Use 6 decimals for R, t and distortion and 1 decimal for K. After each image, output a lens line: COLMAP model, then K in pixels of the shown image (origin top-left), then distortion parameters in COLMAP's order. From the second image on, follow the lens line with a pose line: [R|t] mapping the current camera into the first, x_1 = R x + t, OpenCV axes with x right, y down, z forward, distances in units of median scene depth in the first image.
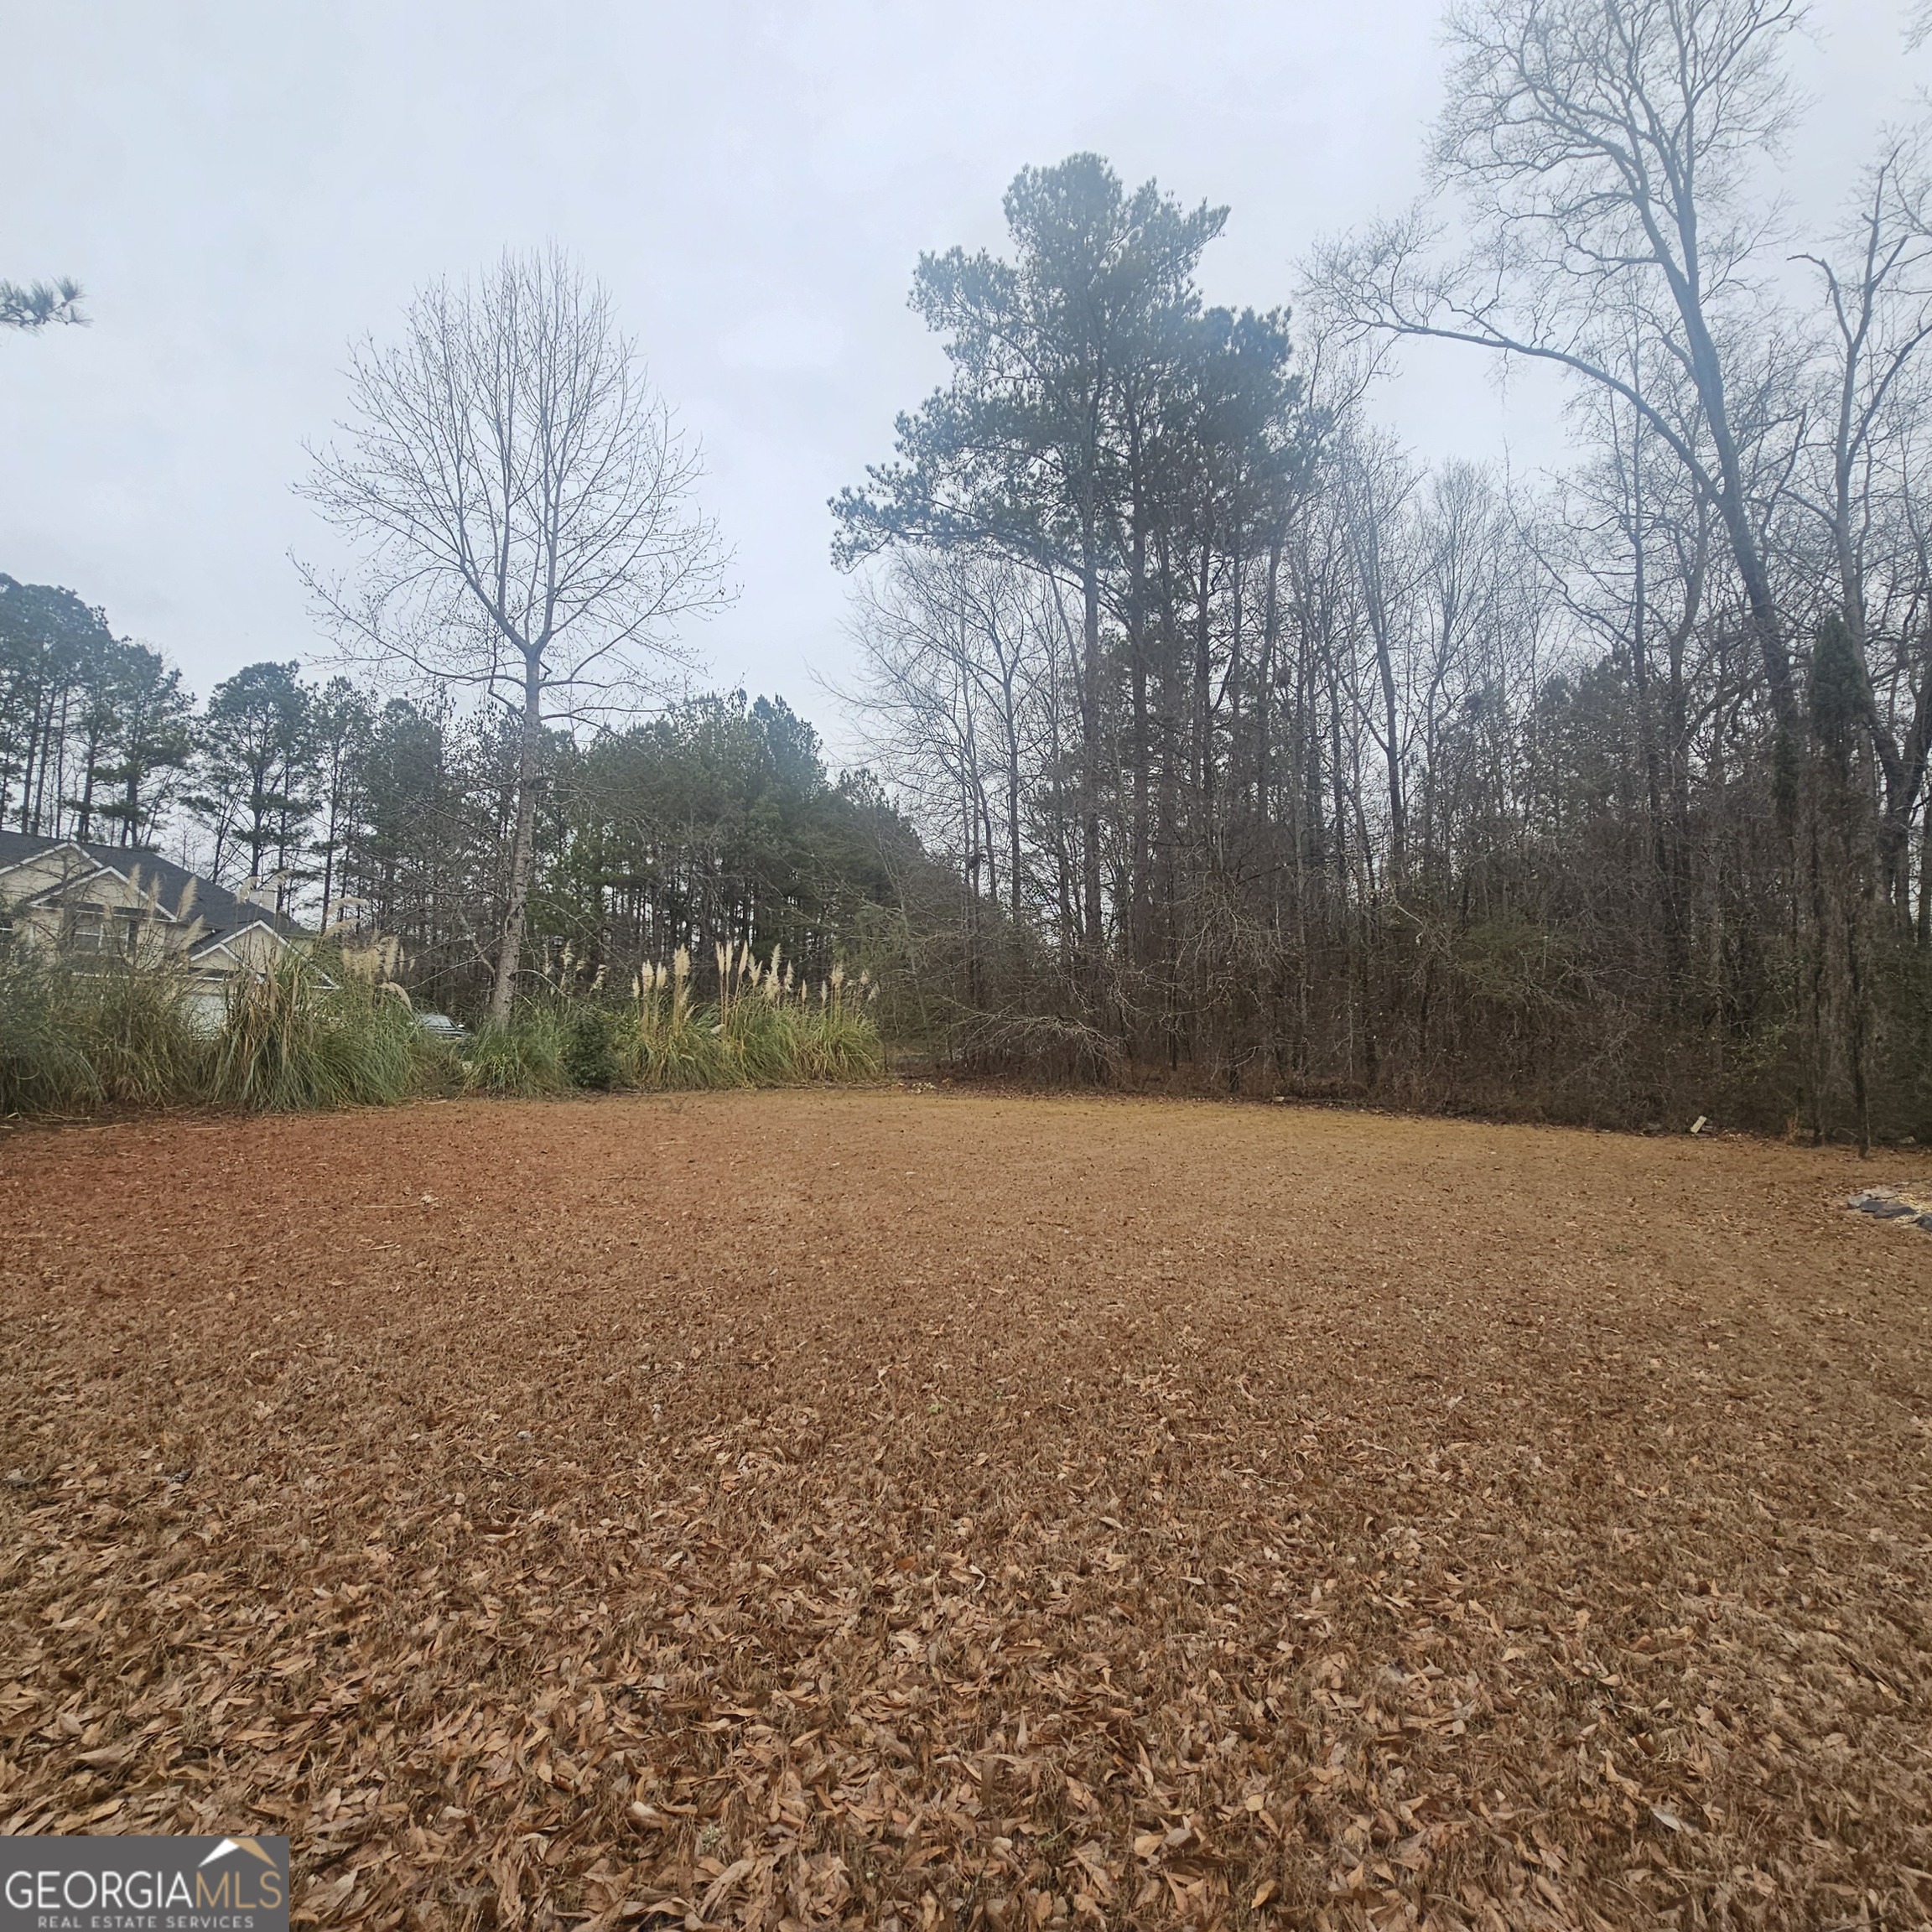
lens RADIAL K [[1034.4, 0, 969.2], [0, 1034.4, 976.8], [0, 0, 1]] dist [0.003327, 0.000365]
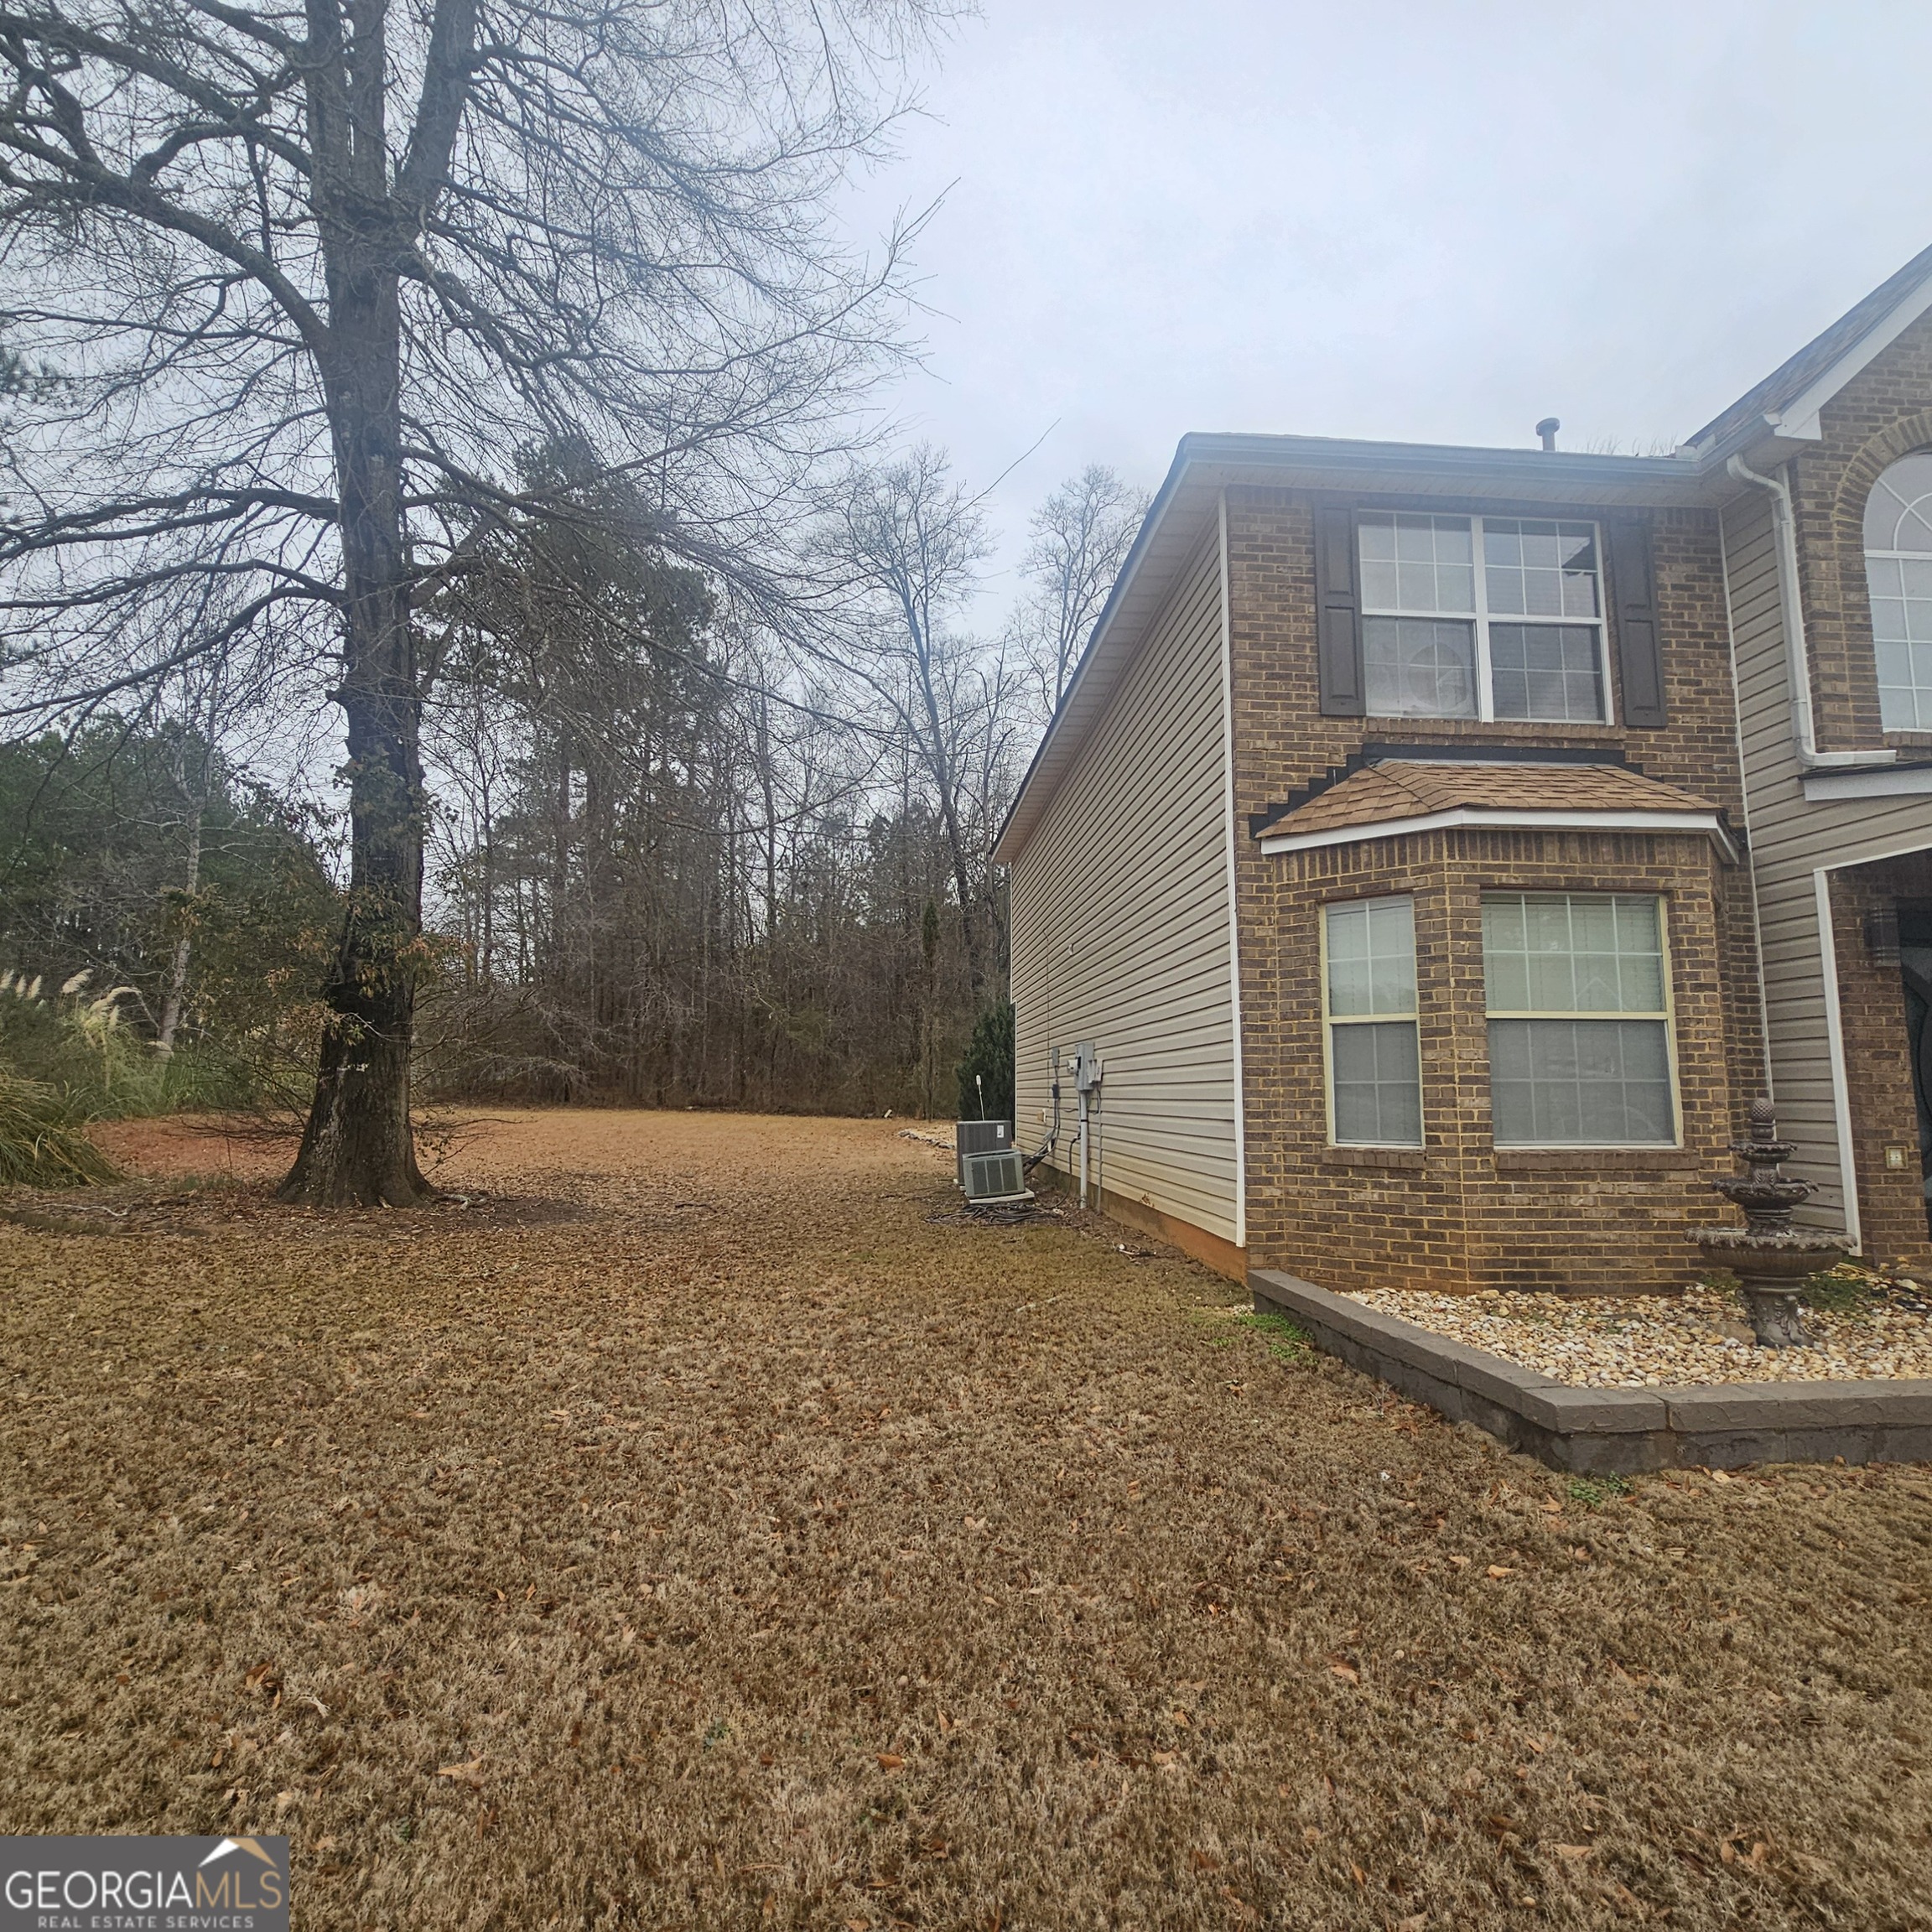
lens RADIAL K [[1034.4, 0, 961.7], [0, 1034.4, 973.4], [0, 0, 1]] dist [0.003327, 0.000365]
pose [[0.842208, 0.050042, 0.536825, -0.245340], [-0.034094, 0.998634, -0.039603, -0.050528], [-0.538073, 0.015051, 0.842764, -0.671761]]
